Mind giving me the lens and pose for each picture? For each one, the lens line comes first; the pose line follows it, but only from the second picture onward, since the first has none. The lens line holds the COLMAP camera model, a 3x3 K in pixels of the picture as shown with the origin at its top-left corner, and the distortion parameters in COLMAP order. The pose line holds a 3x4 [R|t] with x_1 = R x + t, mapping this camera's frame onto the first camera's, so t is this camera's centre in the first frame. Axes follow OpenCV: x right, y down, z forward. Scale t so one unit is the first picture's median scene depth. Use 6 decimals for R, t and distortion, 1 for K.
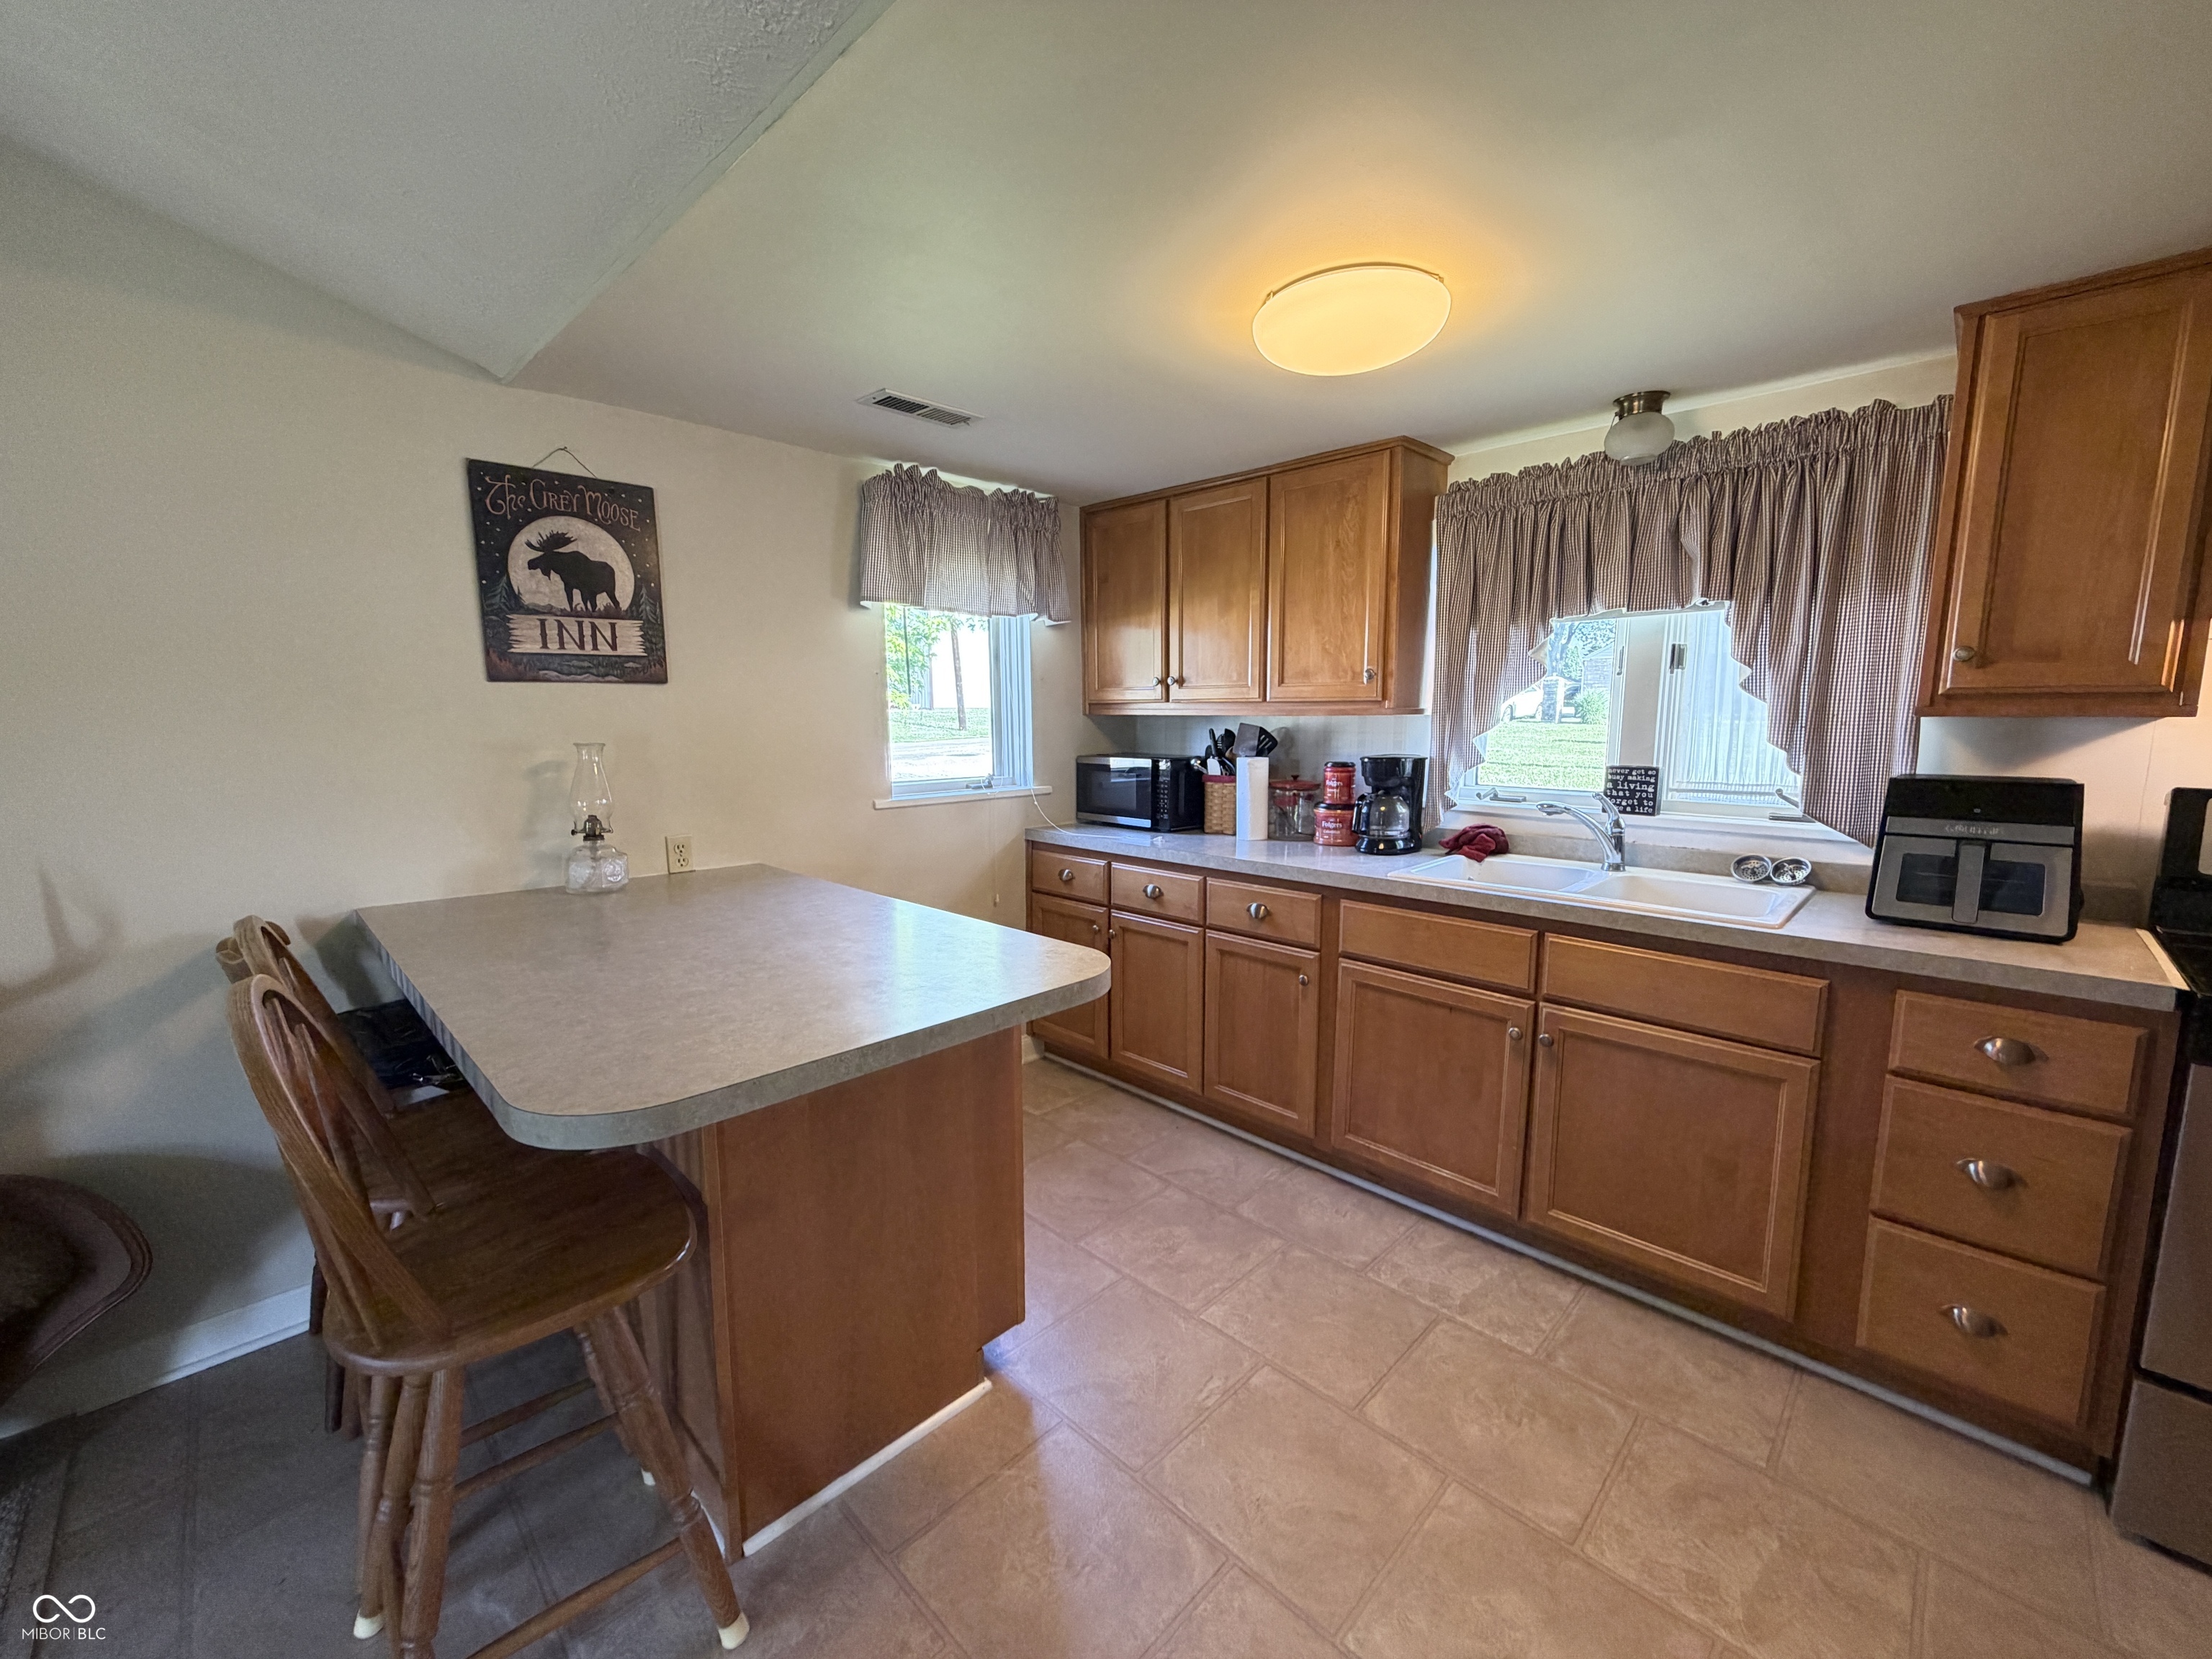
lens RADIAL K [[881.8, 0, 1104.7], [0, 881.8, 829.4], [0, 0, 1]] dist [-0.000460, 0.000046]
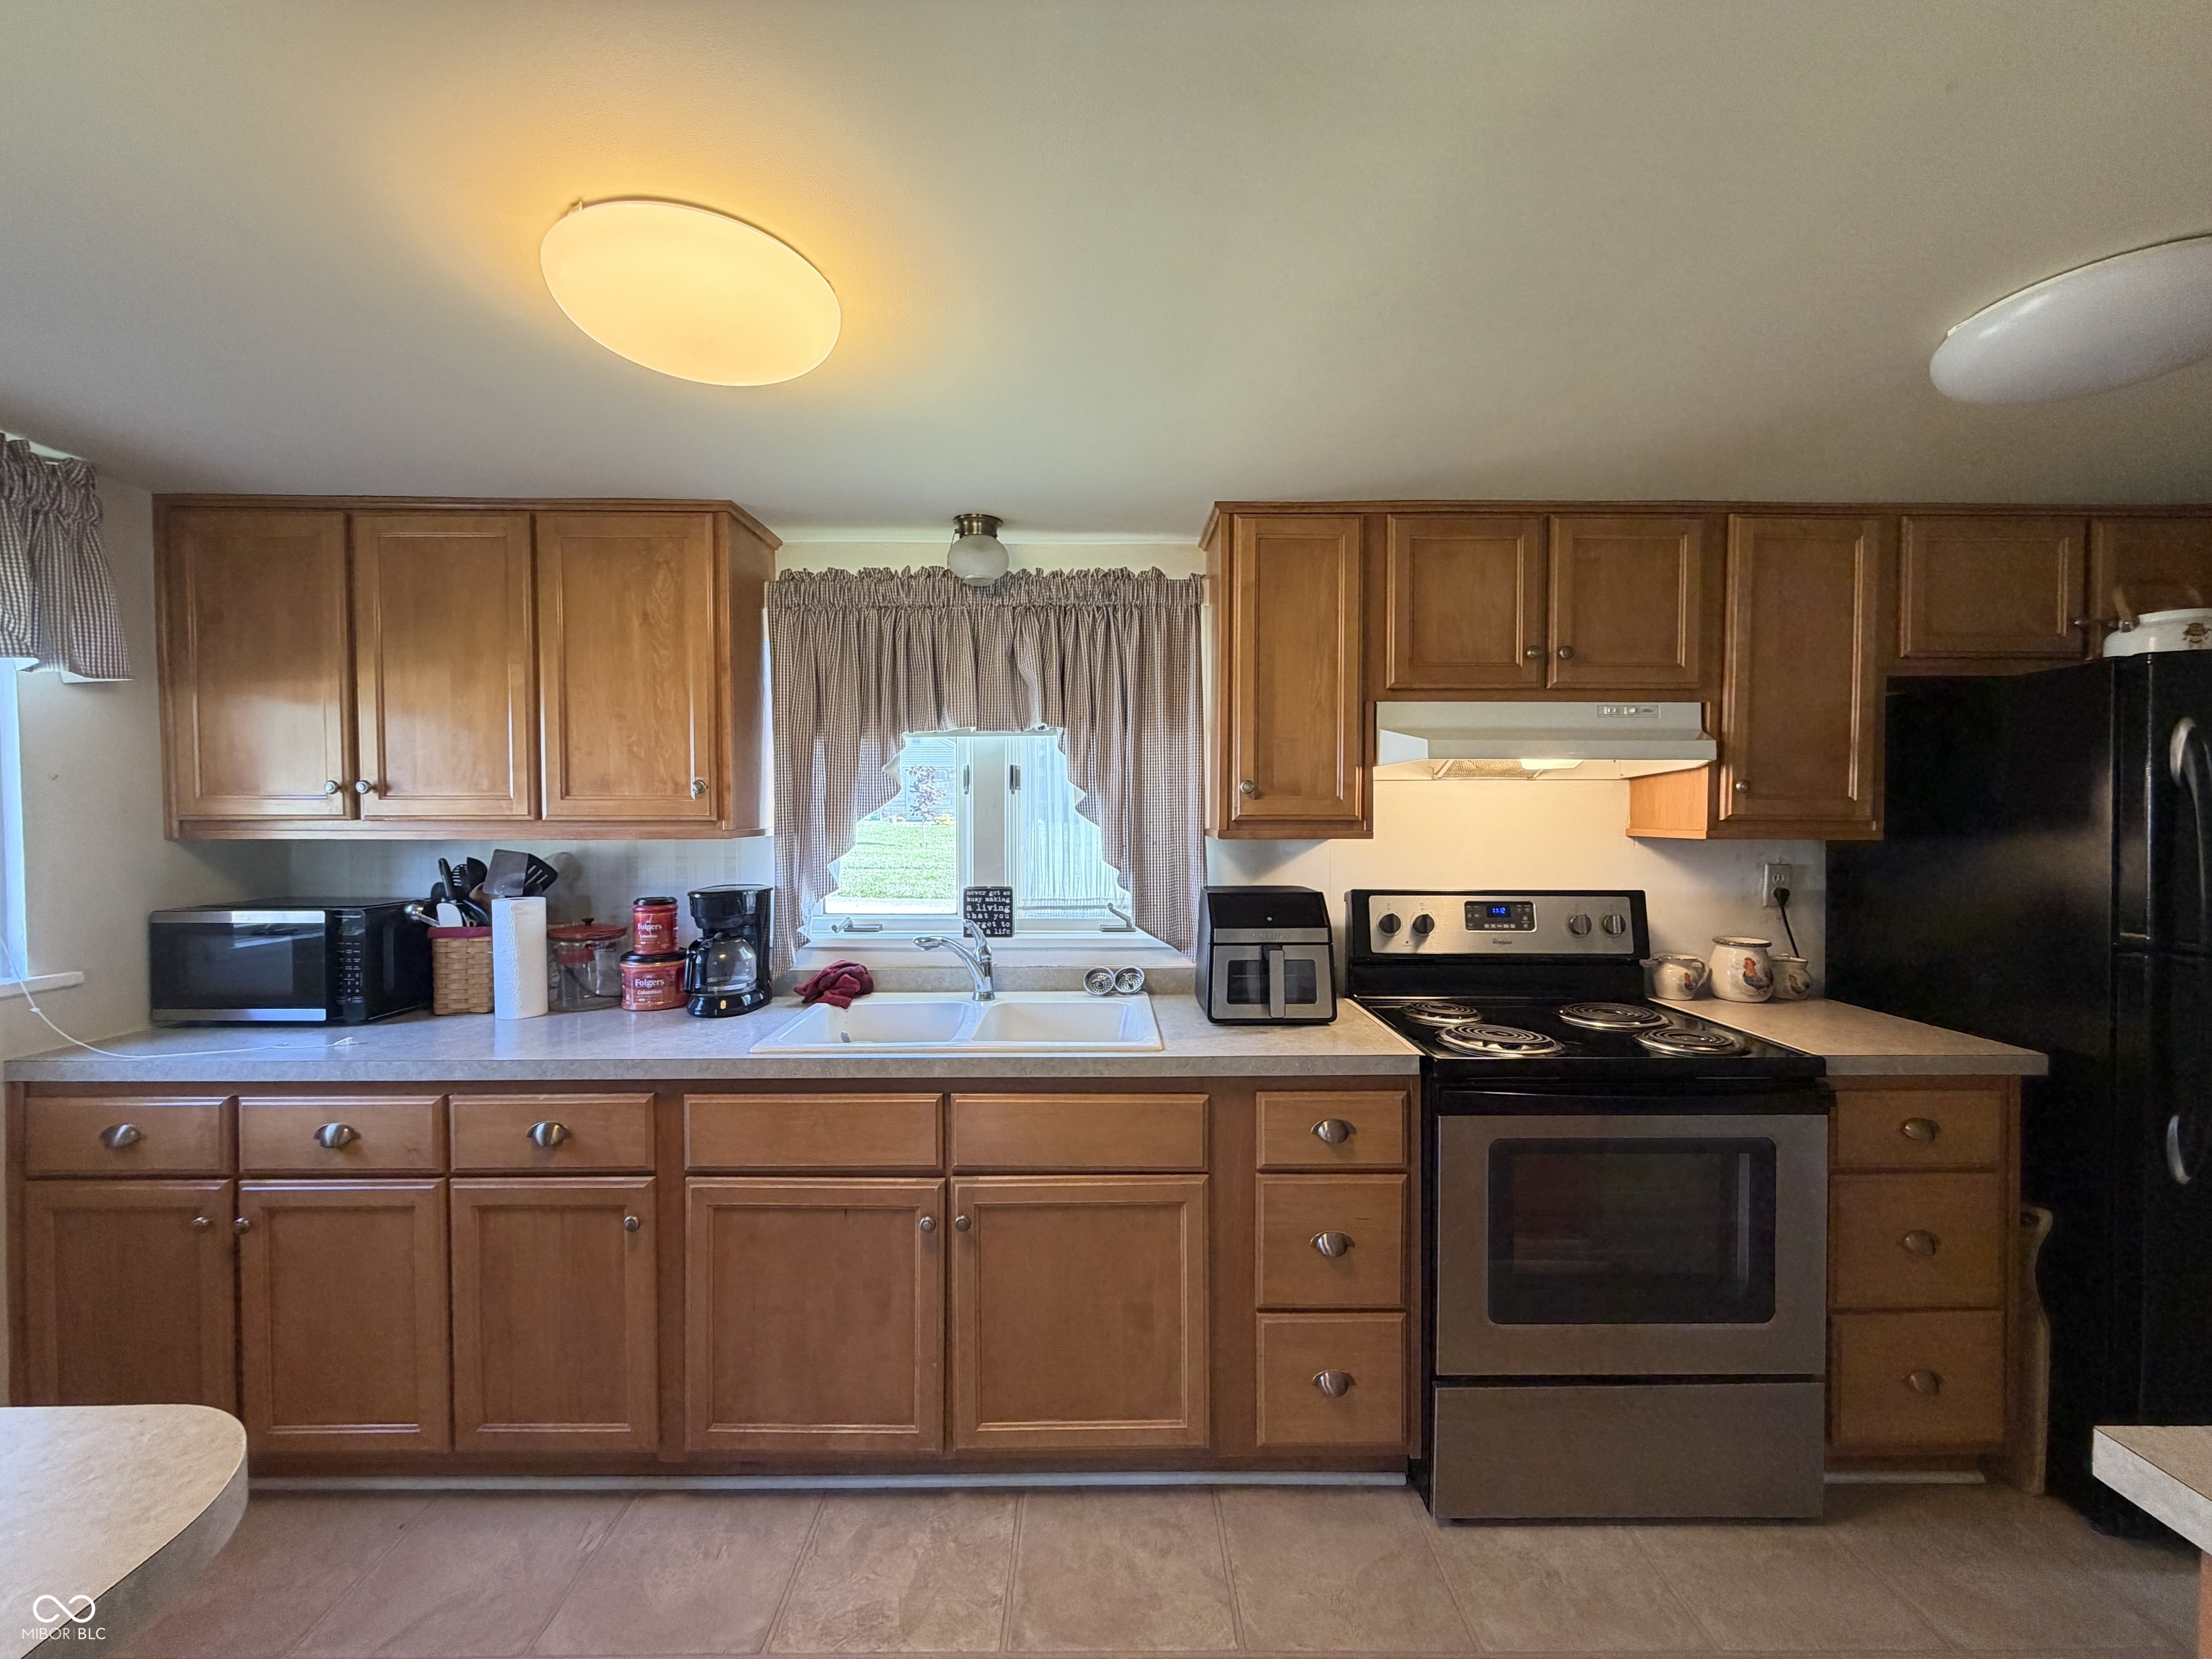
lens RADIAL K [[881.8, 0, 1104.7], [0, 881.8, 829.4], [0, 0, 1]] dist [-0.000460, 0.000046]
pose [[0.704555, -0.012229, 0.709544, -0.000222], [0.092446, 0.992913, -0.074683, -0.049175], [-0.703602, 0.118212, 0.700692, 0.213273]]
